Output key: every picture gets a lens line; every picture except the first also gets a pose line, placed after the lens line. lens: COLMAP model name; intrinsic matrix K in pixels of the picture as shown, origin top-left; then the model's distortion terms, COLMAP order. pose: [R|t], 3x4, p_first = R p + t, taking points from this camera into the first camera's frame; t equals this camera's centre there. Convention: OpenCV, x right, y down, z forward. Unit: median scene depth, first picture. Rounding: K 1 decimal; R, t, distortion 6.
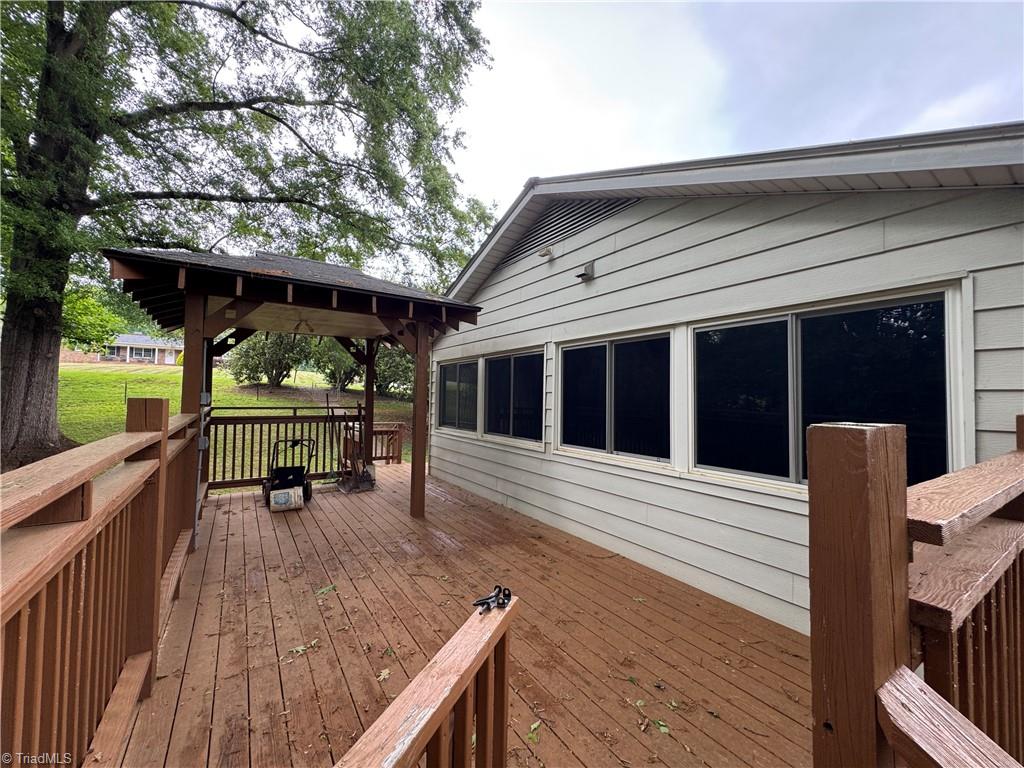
lens RADIAL K [[407.5, 0, 512.6], [0, 407.5, 384.7], [0, 0, 1]] dist [-0.002281, 0.000138]
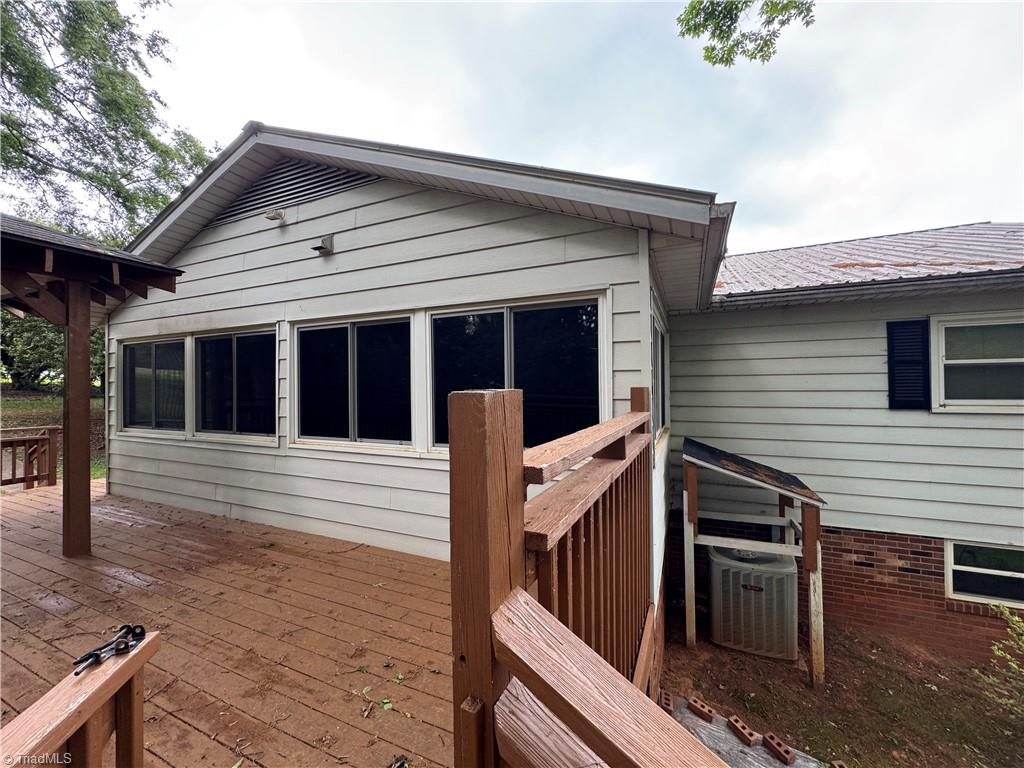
lens RADIAL K [[407.5, 0, 513.8], [0, 407.5, 384.6], [0, 0, 1]] dist [-0.002281, 0.000138]
pose [[0.847105, -0.020380, 0.531035, 0.045330], [0.004532, 0.999505, 0.031131, 0.007025], [-0.531406, -0.023965, 0.846778, -0.001692]]
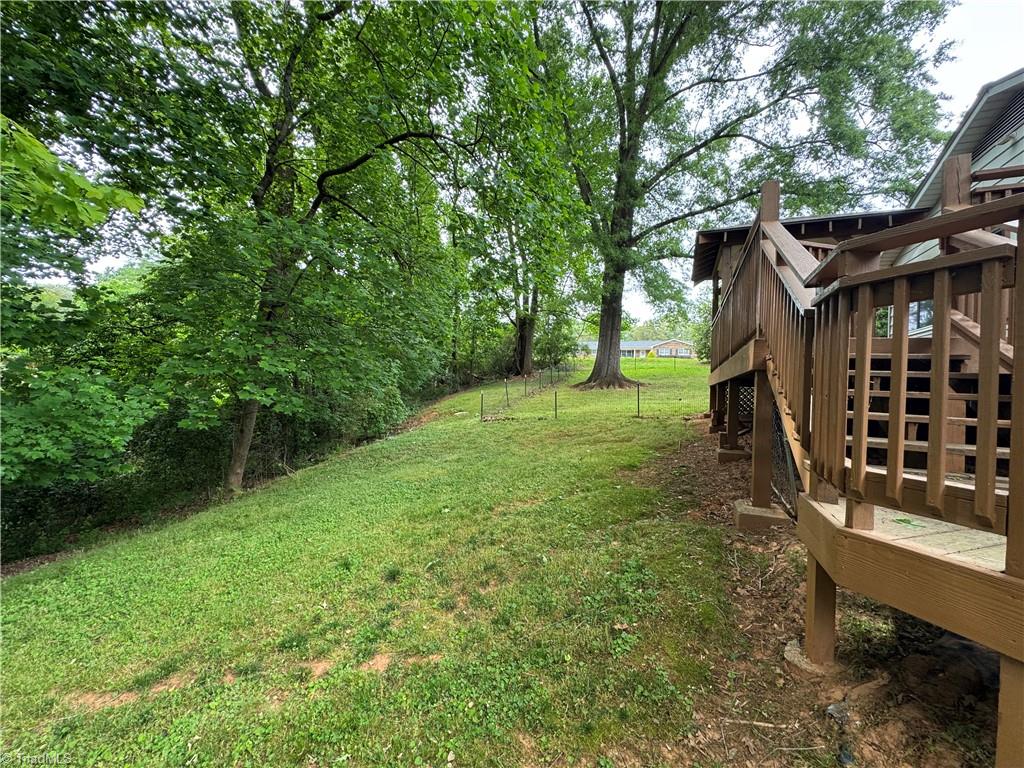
lens RADIAL K [[407.5, 0, 509.3], [0, 407.5, 384.1], [0, 0, 1]] dist [-0.002281, 0.000138]
pose [[0.544145, -0.003698, -0.838983, 0.286831], [-0.003691, 0.999970, -0.006801, 0.400602], [0.838983, 0.006798, 0.544115, -0.846615]]
